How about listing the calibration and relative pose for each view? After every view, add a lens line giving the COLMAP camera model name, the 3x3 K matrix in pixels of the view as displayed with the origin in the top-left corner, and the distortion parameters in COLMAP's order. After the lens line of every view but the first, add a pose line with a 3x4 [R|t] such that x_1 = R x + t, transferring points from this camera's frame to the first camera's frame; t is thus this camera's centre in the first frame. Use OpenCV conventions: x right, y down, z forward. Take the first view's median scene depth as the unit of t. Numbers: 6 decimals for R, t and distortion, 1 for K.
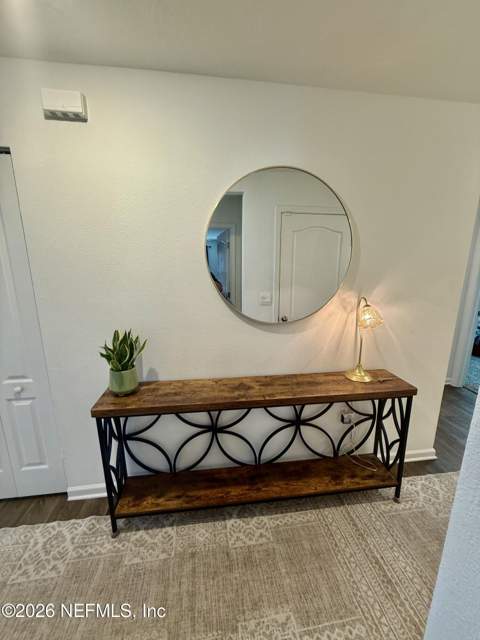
lens RADIAL K [[254.5, 0, 240.0], [0, 254.5, 320.0], [0, 0, 1]] dist [0.000026, -0.000029]
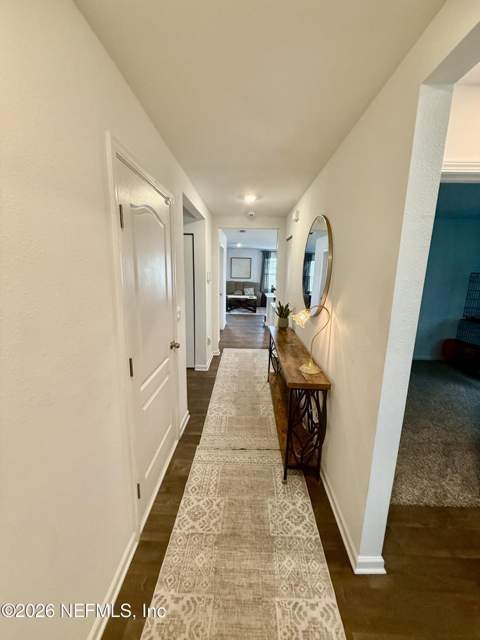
lens RADIAL K [[254.5, 0, 240.0], [0, 254.5, 320.0], [0, 0, 1]] dist [0.000026, -0.000029]
pose [[-0.171154, 0.180927, -0.968489, 1.827115], [-0.221125, 0.950863, 0.216712, -0.209367], [0.960109, 0.251248, -0.122737, 0.858713]]
